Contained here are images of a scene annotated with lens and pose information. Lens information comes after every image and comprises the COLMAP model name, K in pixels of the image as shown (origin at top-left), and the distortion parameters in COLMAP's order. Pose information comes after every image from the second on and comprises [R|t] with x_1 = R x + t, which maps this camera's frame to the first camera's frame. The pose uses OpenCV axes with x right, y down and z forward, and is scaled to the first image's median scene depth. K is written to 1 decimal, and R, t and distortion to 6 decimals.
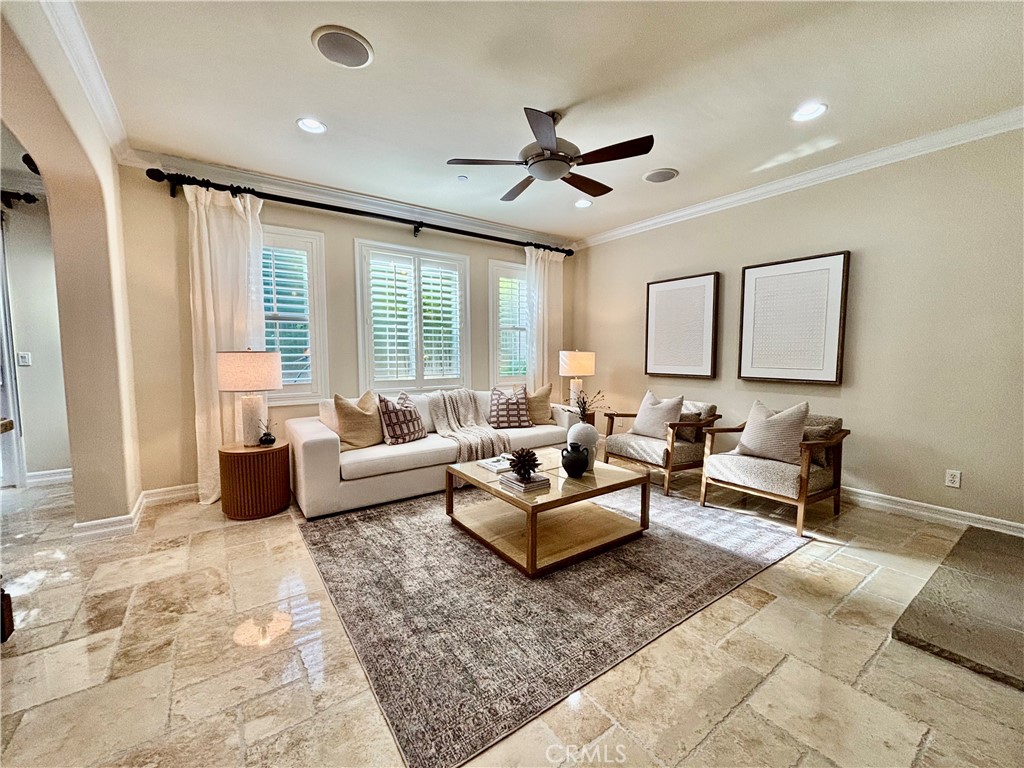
lens RADIAL K [[416.1, 0, 517.2], [0, 416.1, 385.0], [0, 0, 1]] dist [0.002195, 0.000802]
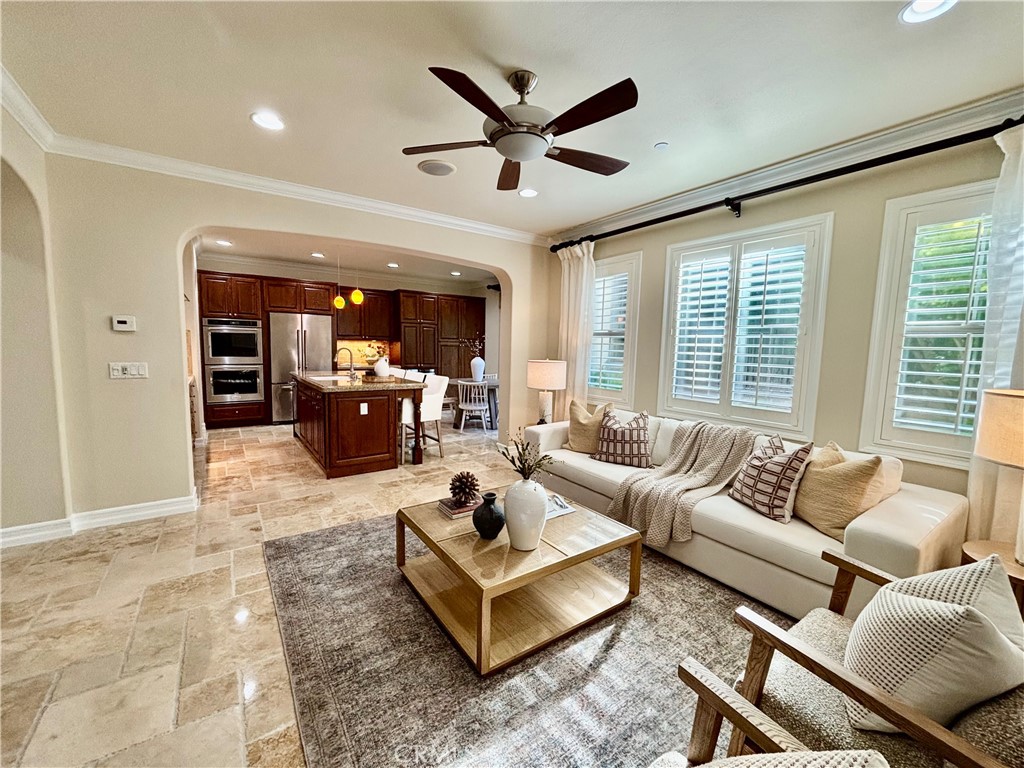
lens RADIAL K [[416.1, 0, 508.9], [0, 416.1, 387.8], [0, 0, 1]] dist [0.002195, 0.000802]
pose [[-0.020241, 0.109454, -0.993786, 0.710307], [-0.095822, 0.989201, 0.110901, -0.121614], [0.995193, 0.097471, -0.009534, 0.808182]]
